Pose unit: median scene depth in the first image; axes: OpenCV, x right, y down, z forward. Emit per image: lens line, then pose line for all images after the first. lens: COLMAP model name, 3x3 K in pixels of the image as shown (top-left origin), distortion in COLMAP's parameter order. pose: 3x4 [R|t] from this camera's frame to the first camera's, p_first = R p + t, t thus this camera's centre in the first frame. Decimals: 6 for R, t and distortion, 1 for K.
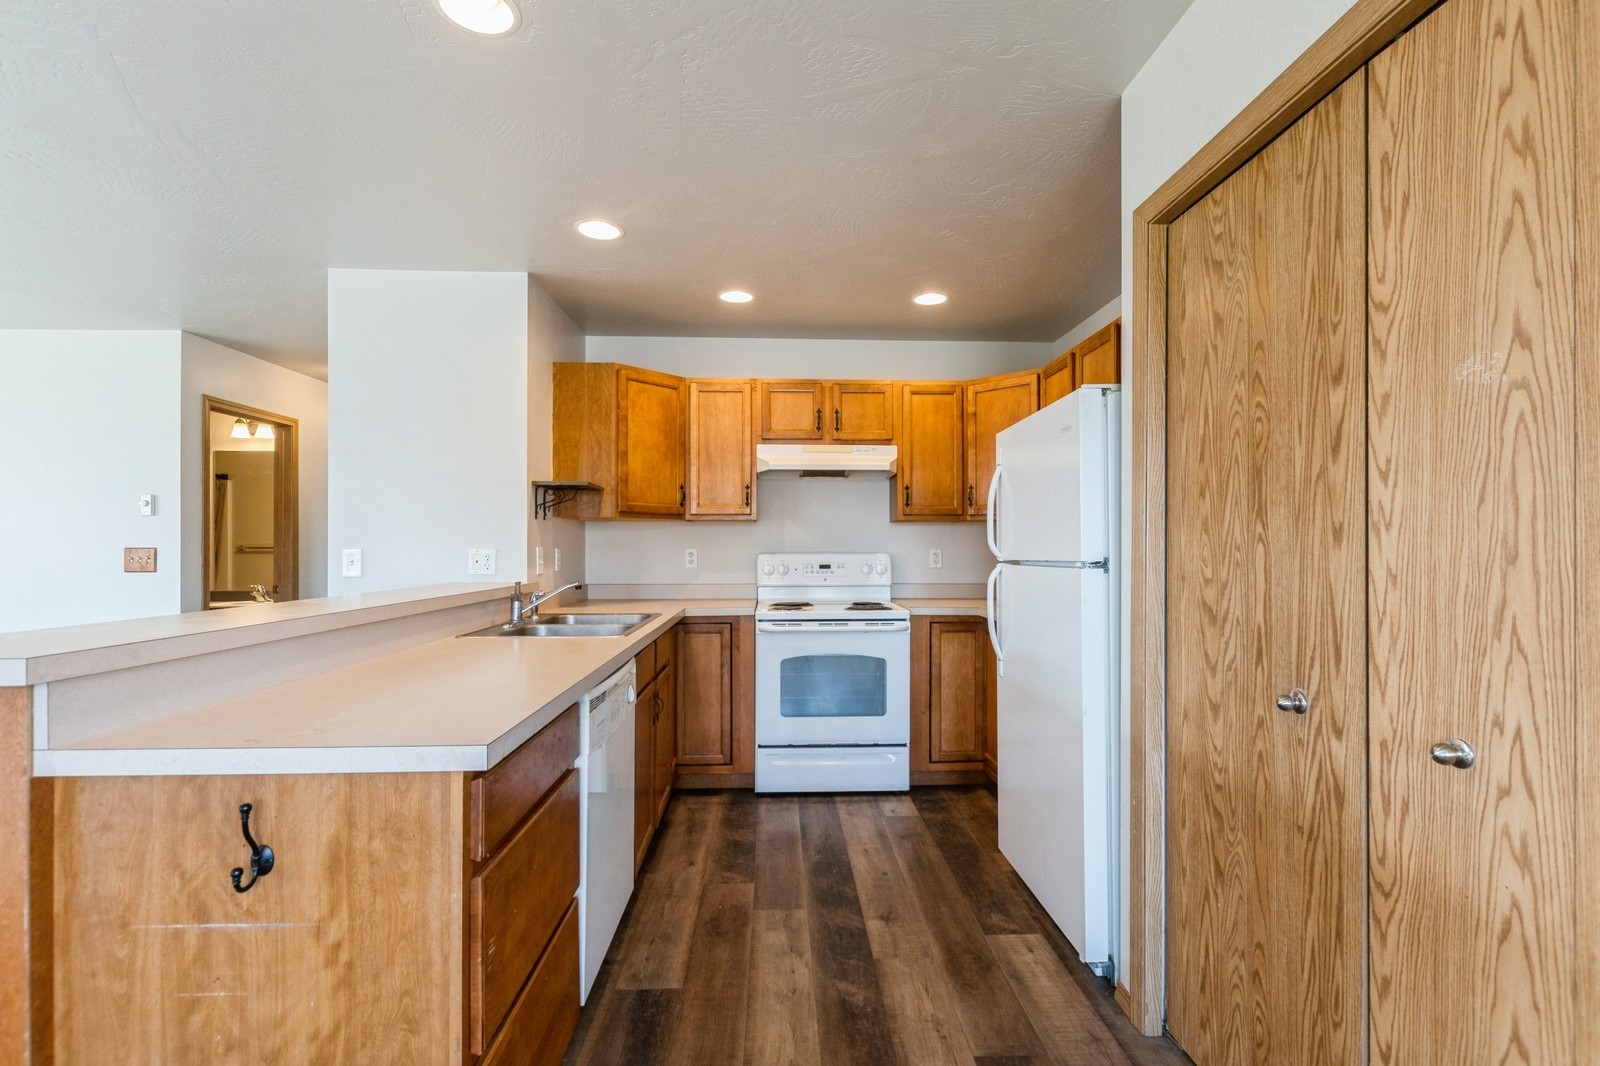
lens RADIAL K [[716.9, 0, 806.2], [0, 716.9, 548.2], [0, 0, 1]] dist [0.002076, -0.001109]
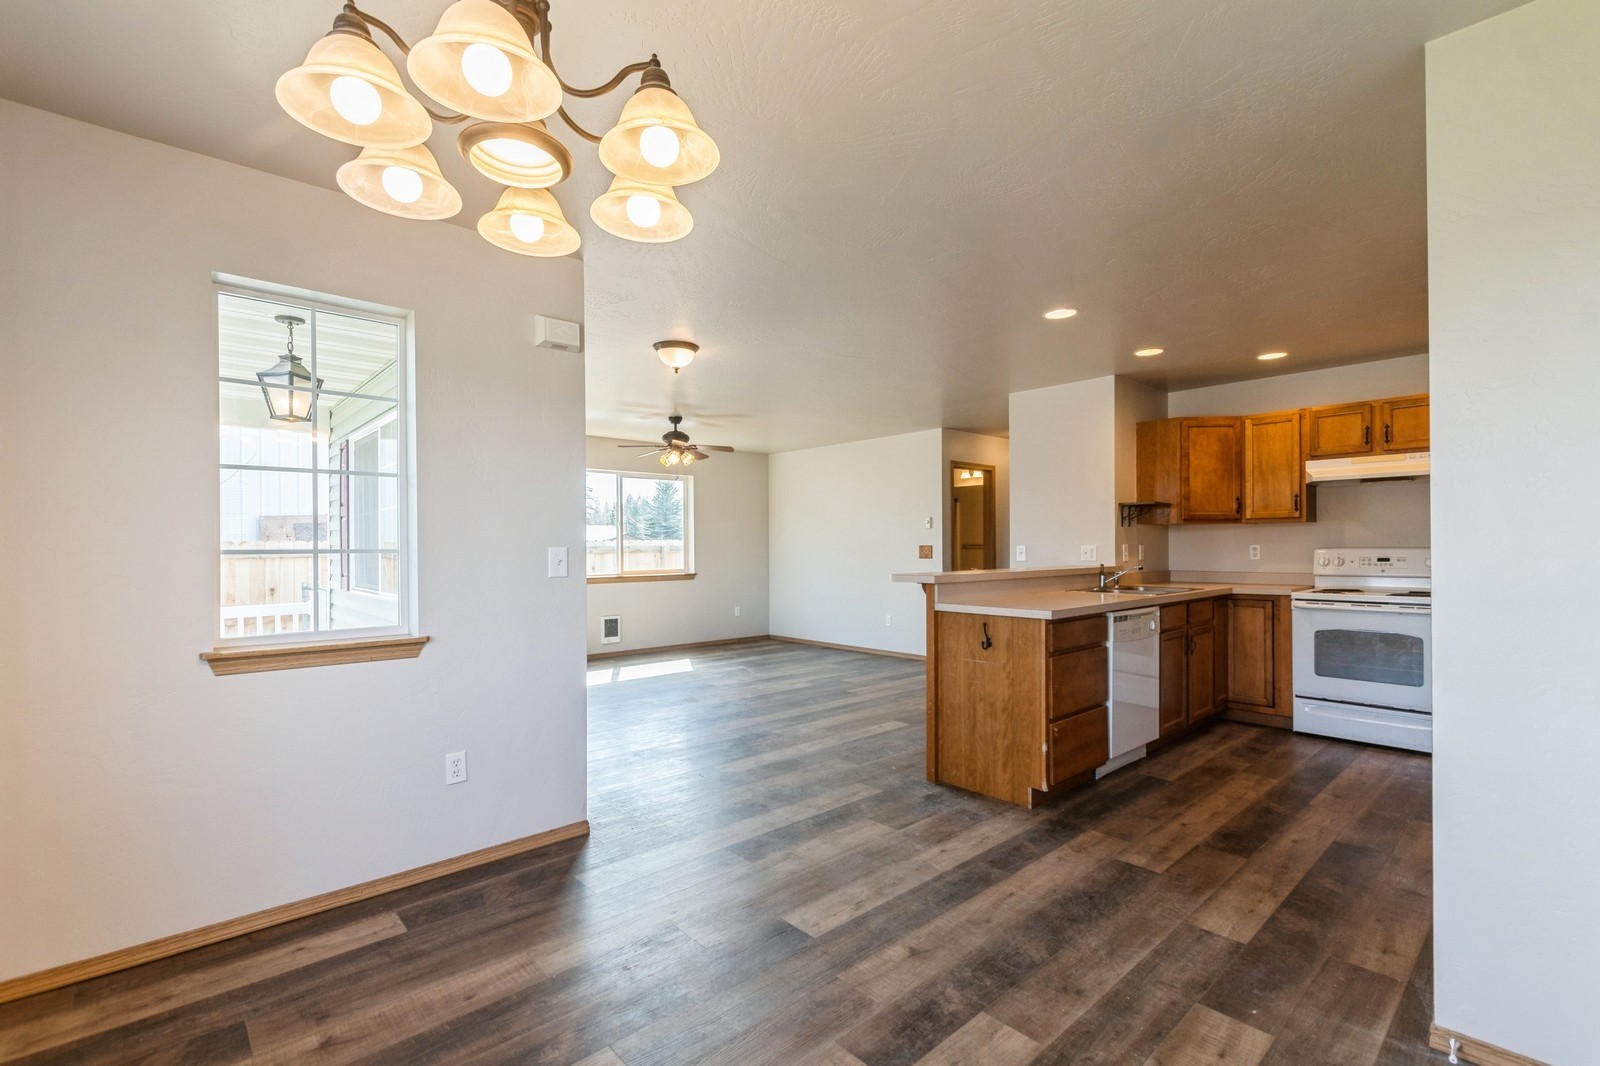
lens RADIAL K [[716.9, 0, 806.2], [0, 716.9, 548.2], [0, 0, 1]] dist [0.002076, -0.001109]
pose [[0.643260, -0.000916, -0.765647, 0.684338], [0.004565, 0.999986, 0.002639, 0.000208], [0.765634, -0.005192, 0.643255, -0.985065]]
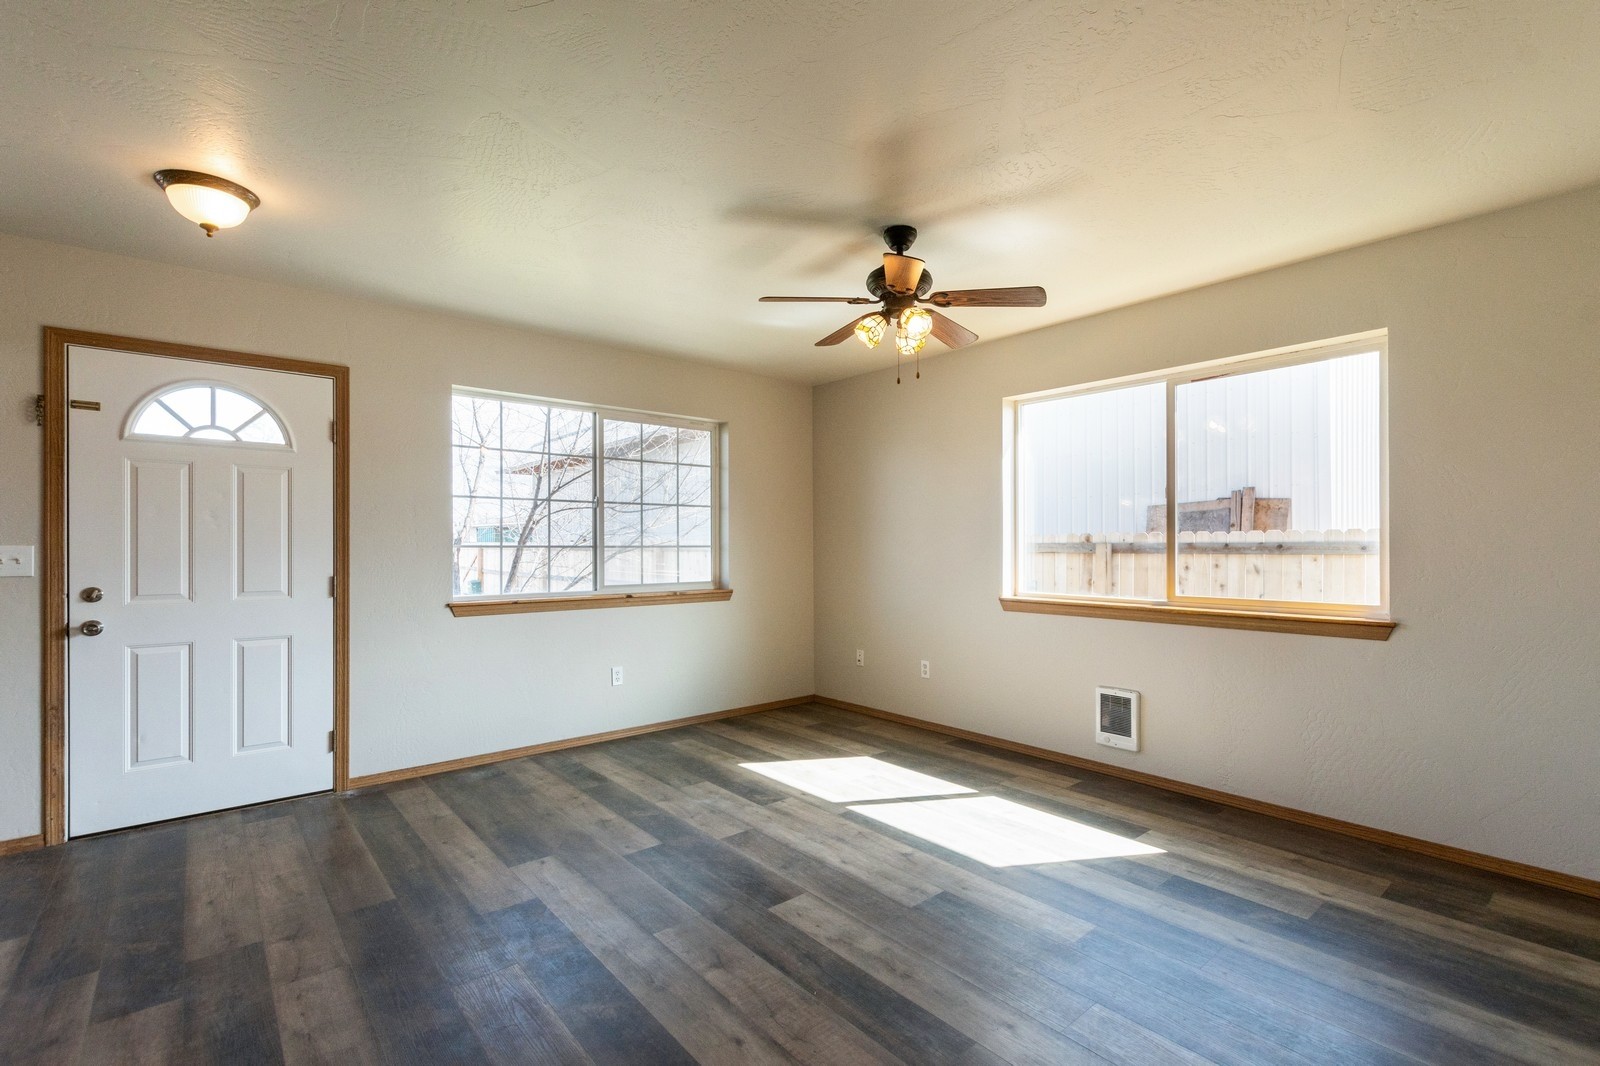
lens RADIAL K [[716.9, 0, 806.2], [0, 716.9, 548.2], [0, 0, 1]] dist [0.002076, -0.001109]
pose [[-0.790143, 0.006110, -0.612892, -1.413998], [0.003515, 0.999979, 0.005437, 0.001301], [0.612912, 0.002142, -0.790148, 1.897815]]
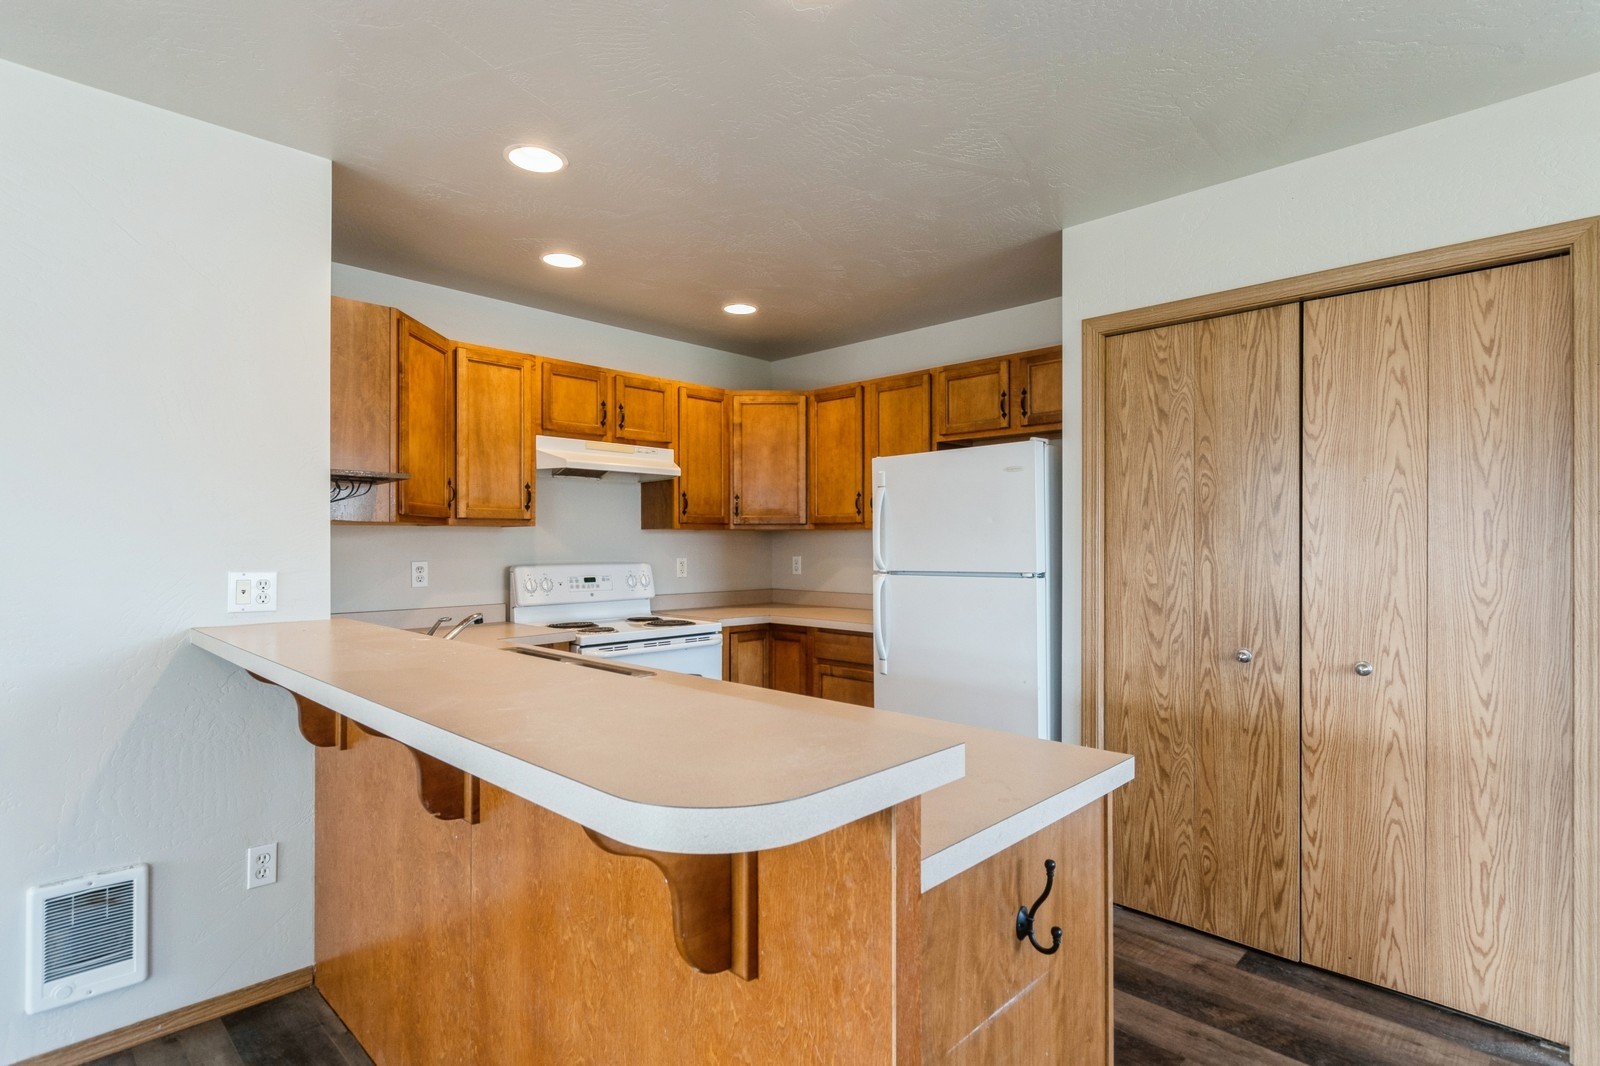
lens RADIAL K [[789.9, 0, 808.2], [0, 789.9, 543.7], [0, 0, 1]] dist [0.001926, 0.000571]
pose [[0.726283, -0.000893, 0.687396, -0.973369], [0.002341, 0.999997, -0.001175, -0.036404], [-0.687392, 0.002462, 0.726282, 0.254870]]
